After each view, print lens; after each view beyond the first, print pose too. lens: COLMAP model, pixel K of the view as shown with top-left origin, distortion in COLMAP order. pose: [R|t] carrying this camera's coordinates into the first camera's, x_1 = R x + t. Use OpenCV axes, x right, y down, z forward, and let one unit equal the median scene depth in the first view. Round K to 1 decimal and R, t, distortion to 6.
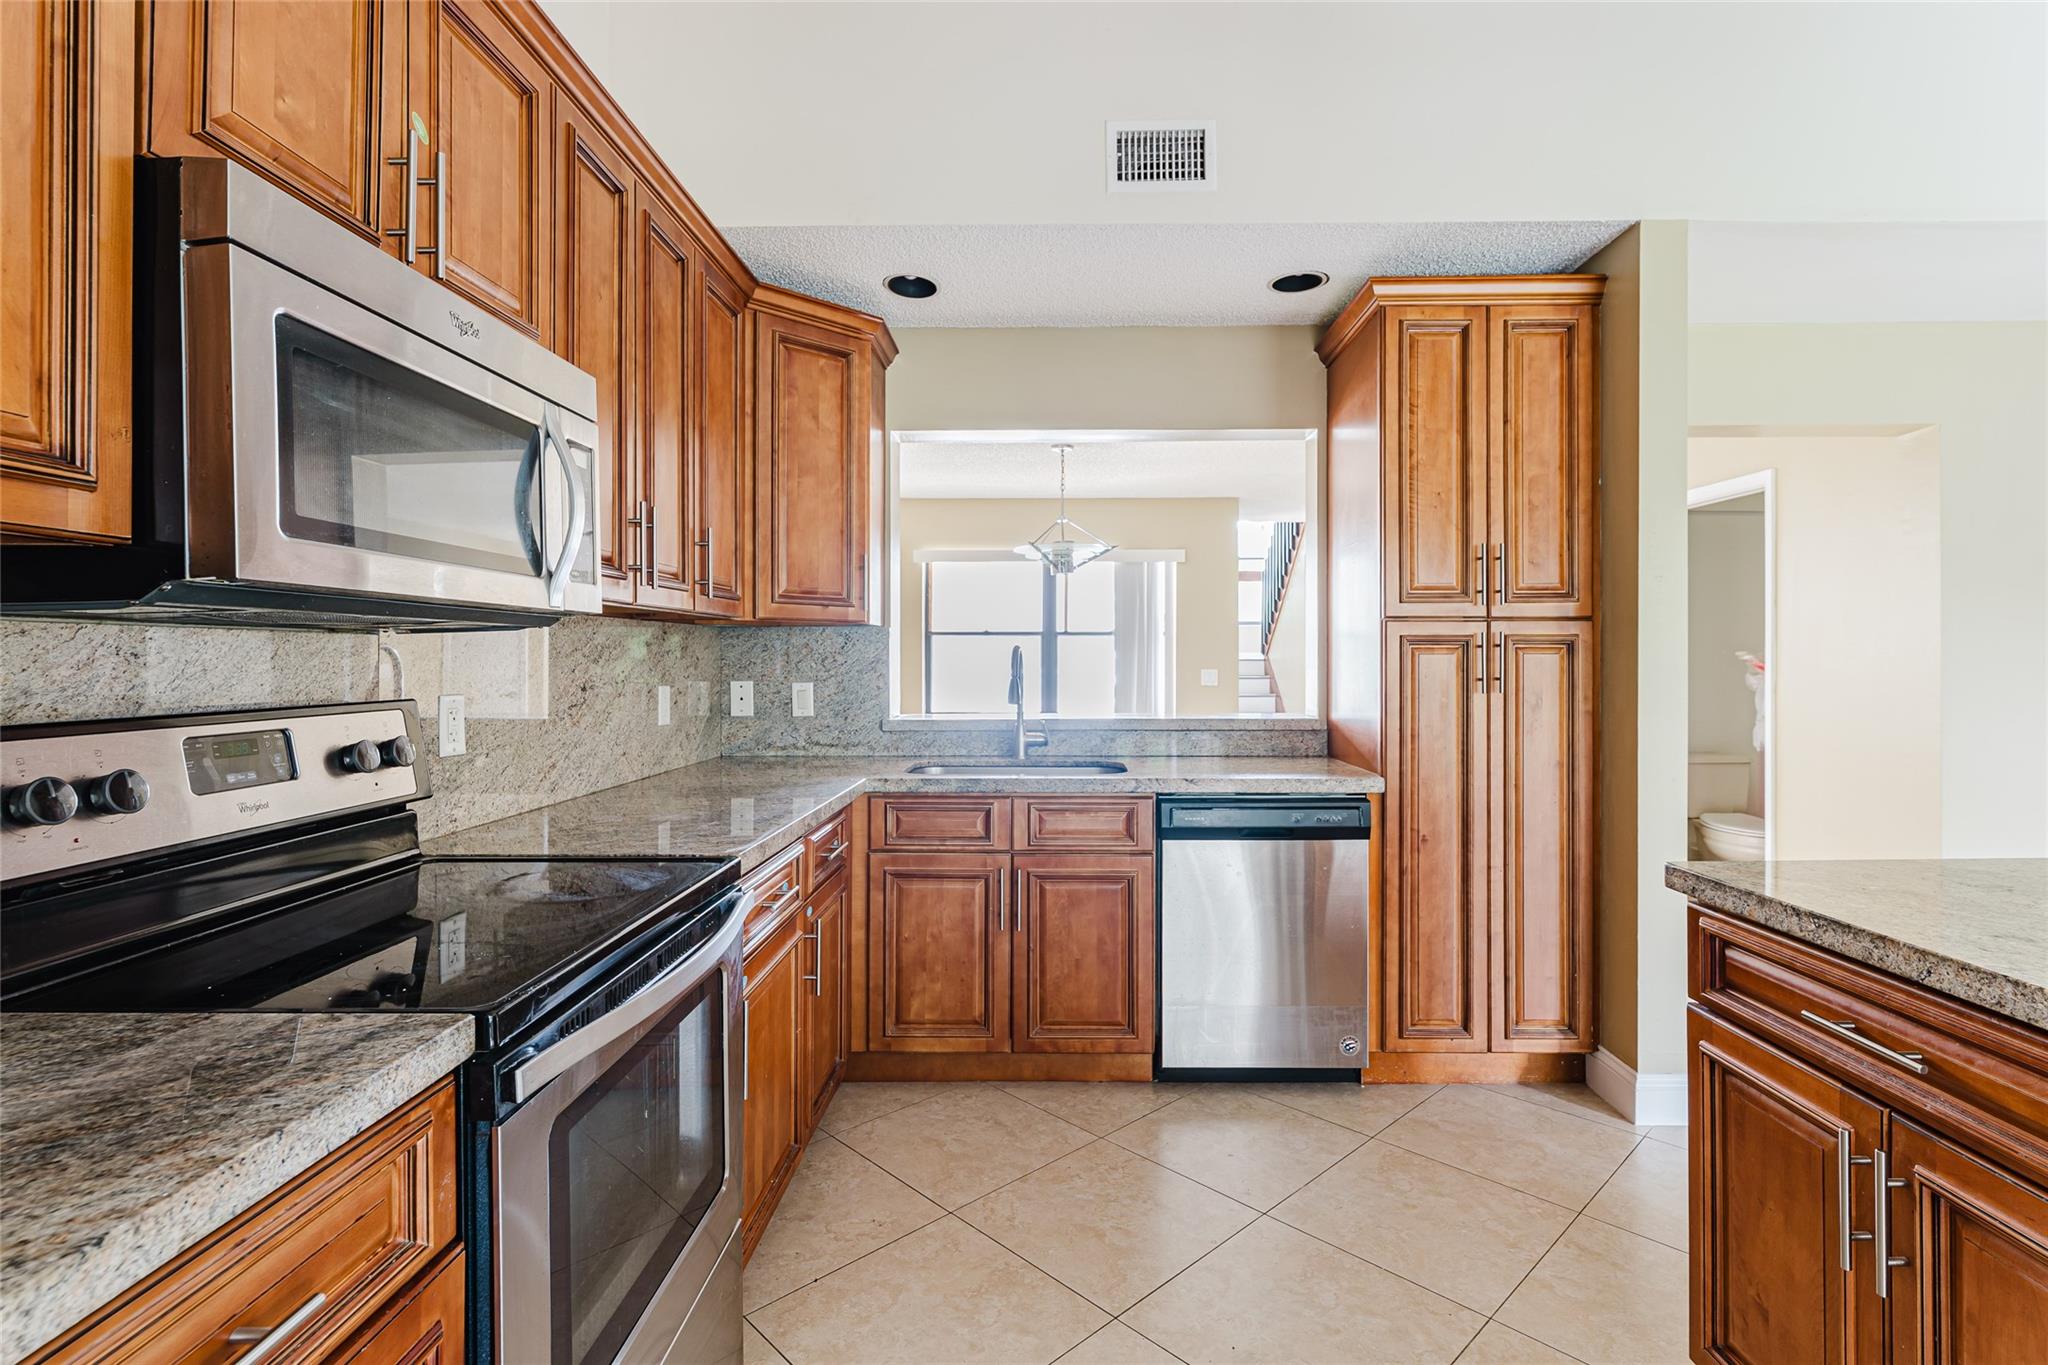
lens RADIAL K [[983.6, 0, 1058.1], [0, 983.6, 650.1], [0, 0, 1]] dist [-0.000361, -0.001870]
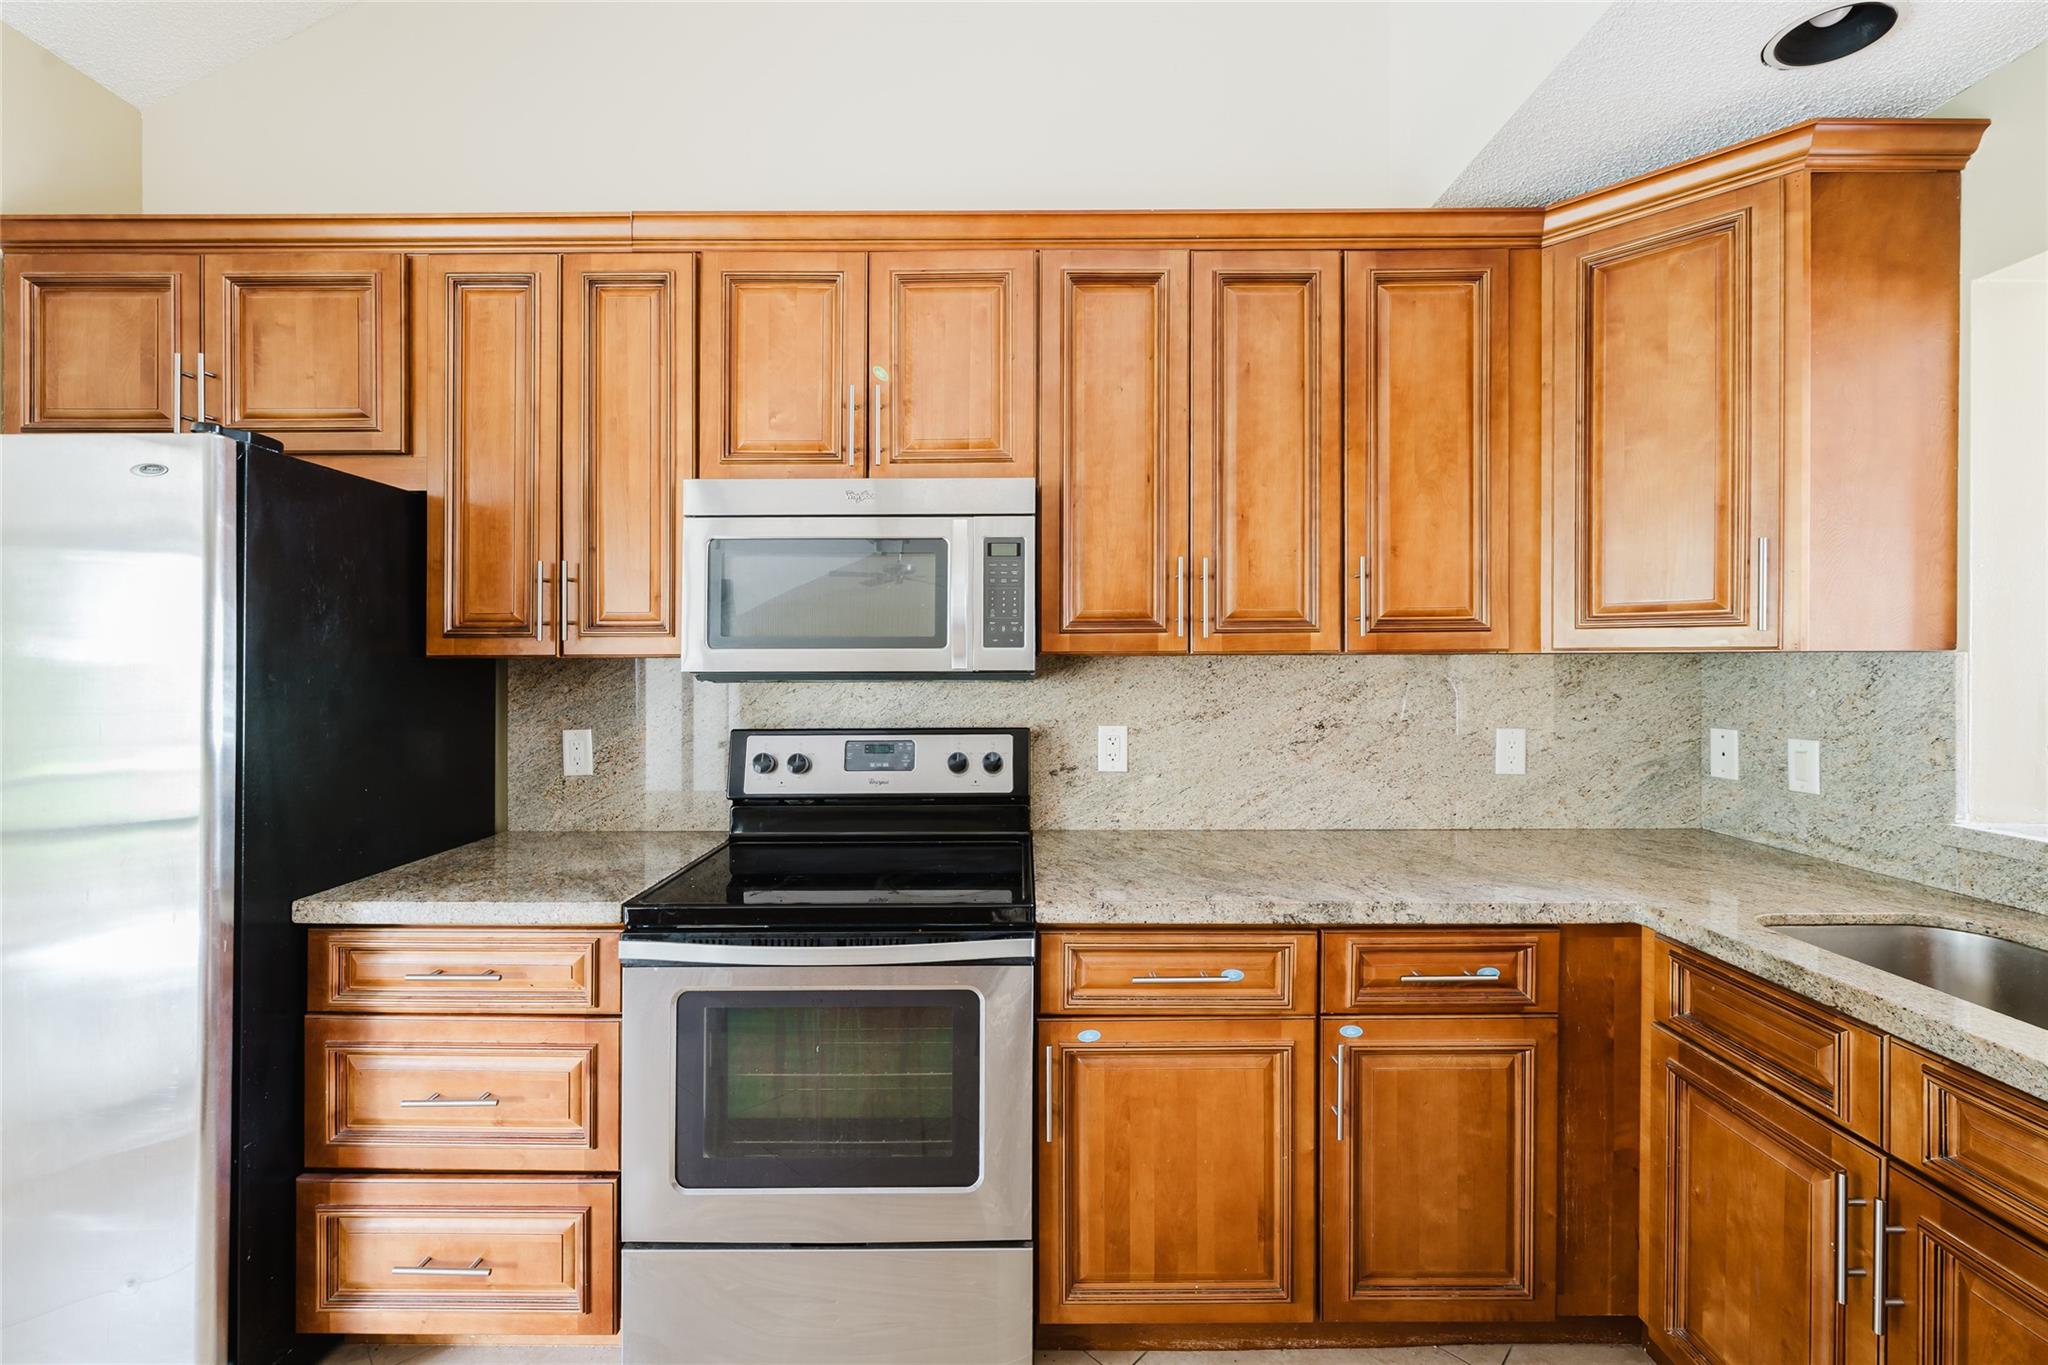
lens RADIAL K [[826.4, 0, 1008.4], [0, 826.4, 657.6], [0, 0, 1]] dist [-0.002079, 0.000141]
pose [[-0.002422, -0.000761, -0.999997, 0.339979], [0.012213, 0.999925, -0.000791, -0.032045], [0.999922, -0.012215, -0.002413, 0.591994]]
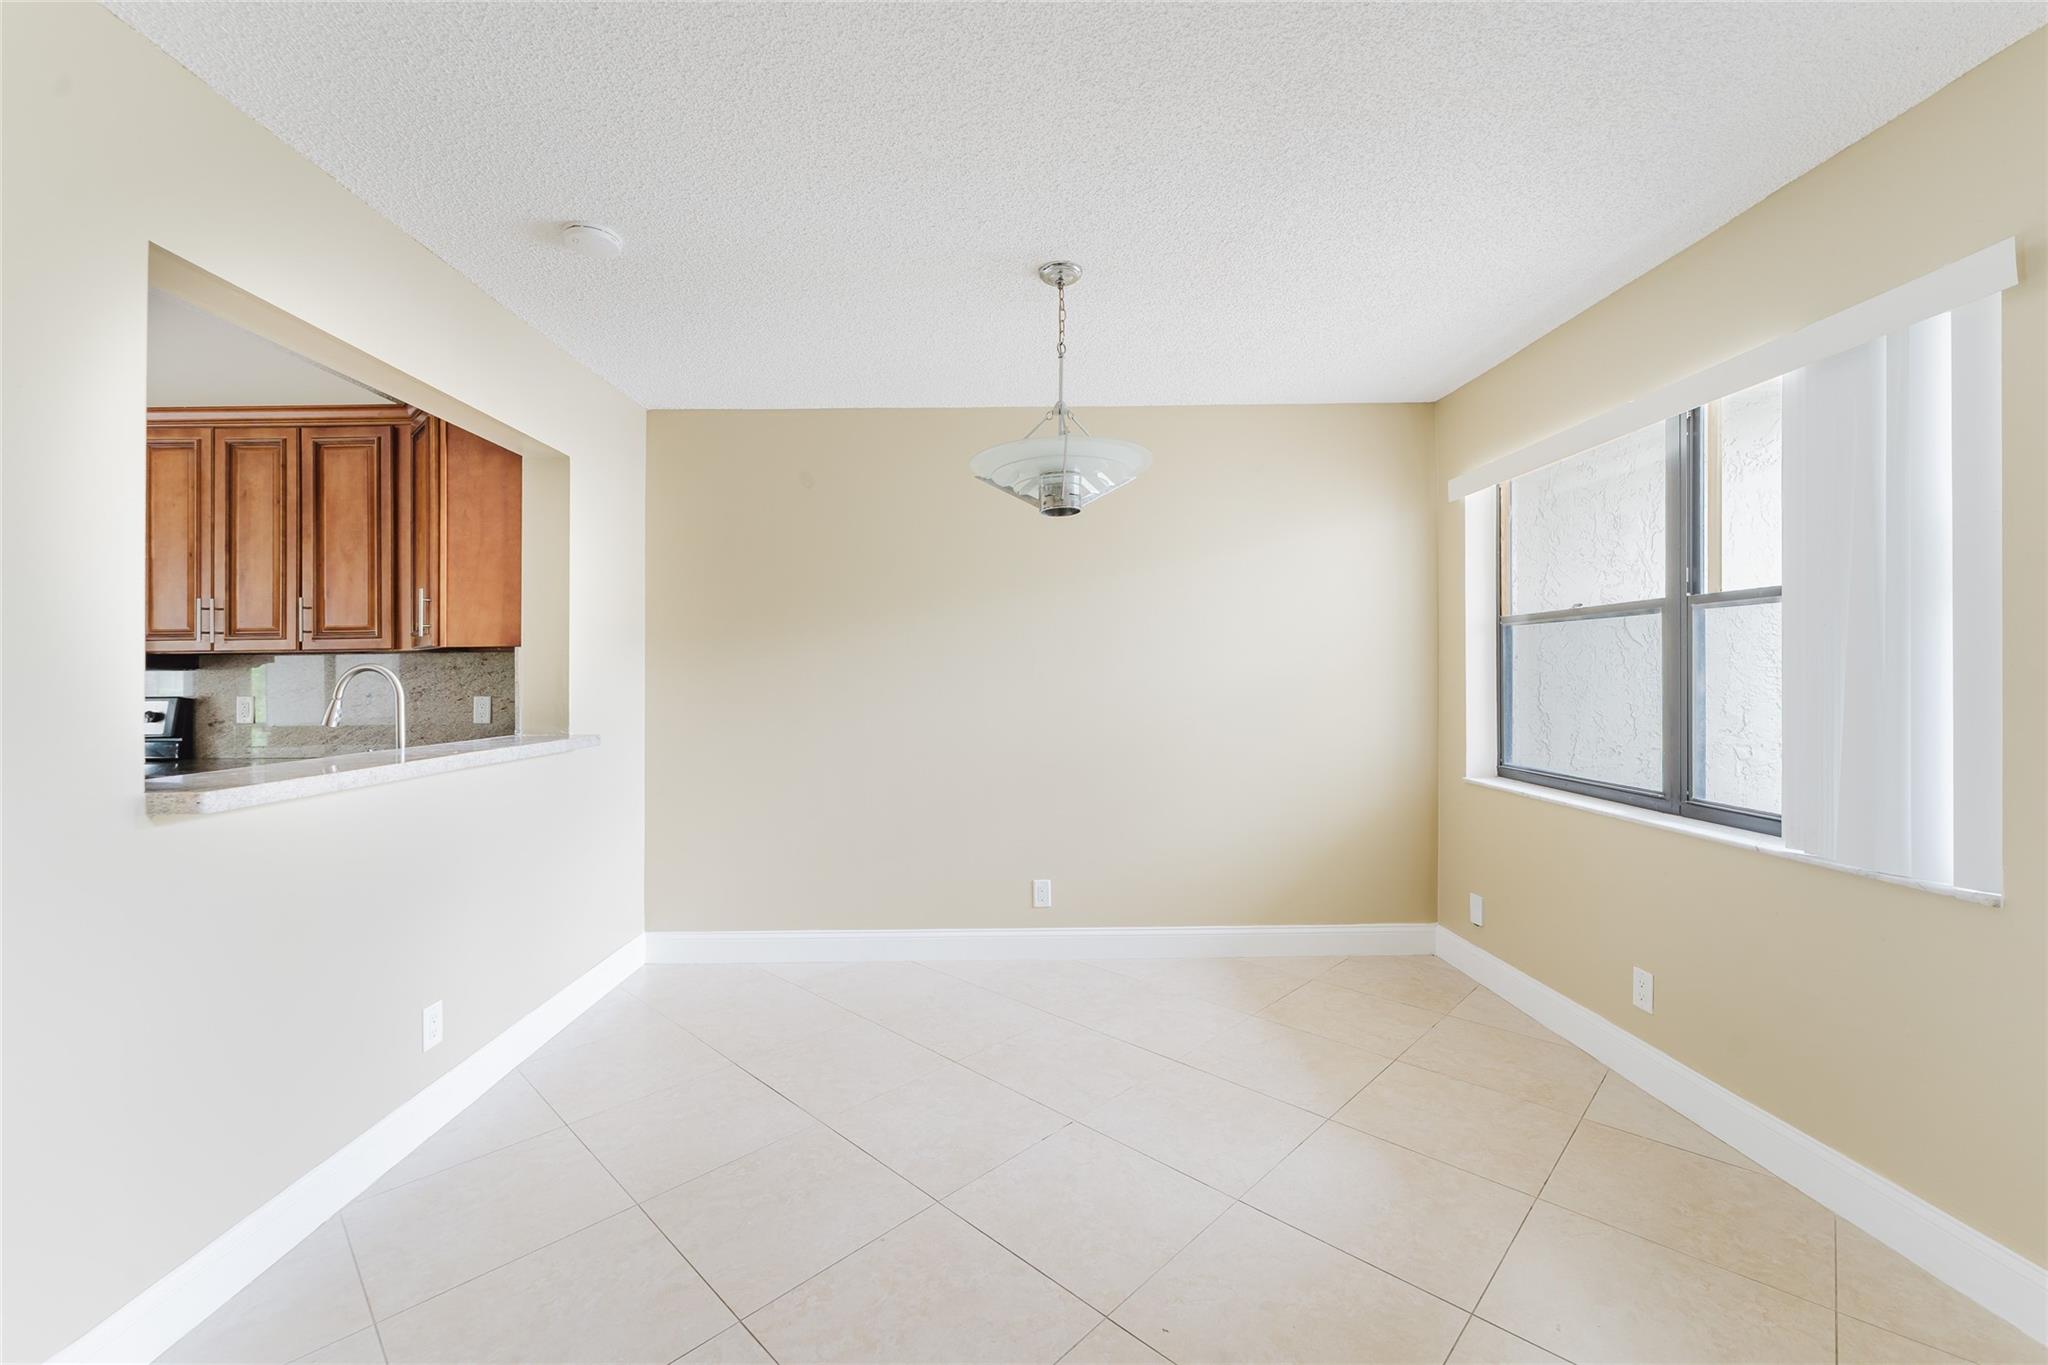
lens RADIAL K [[826.4, 0, 1002.7], [0, 826.4, 671.4], [0, 0, 1]] dist [-0.002079, 0.000141]
pose [[0.005796, -0.004235, -0.999974, 0.868585], [0.018899, 0.999813, -0.004125, 0.020193], [0.999805, -0.018874, 0.005875, 1.856254]]
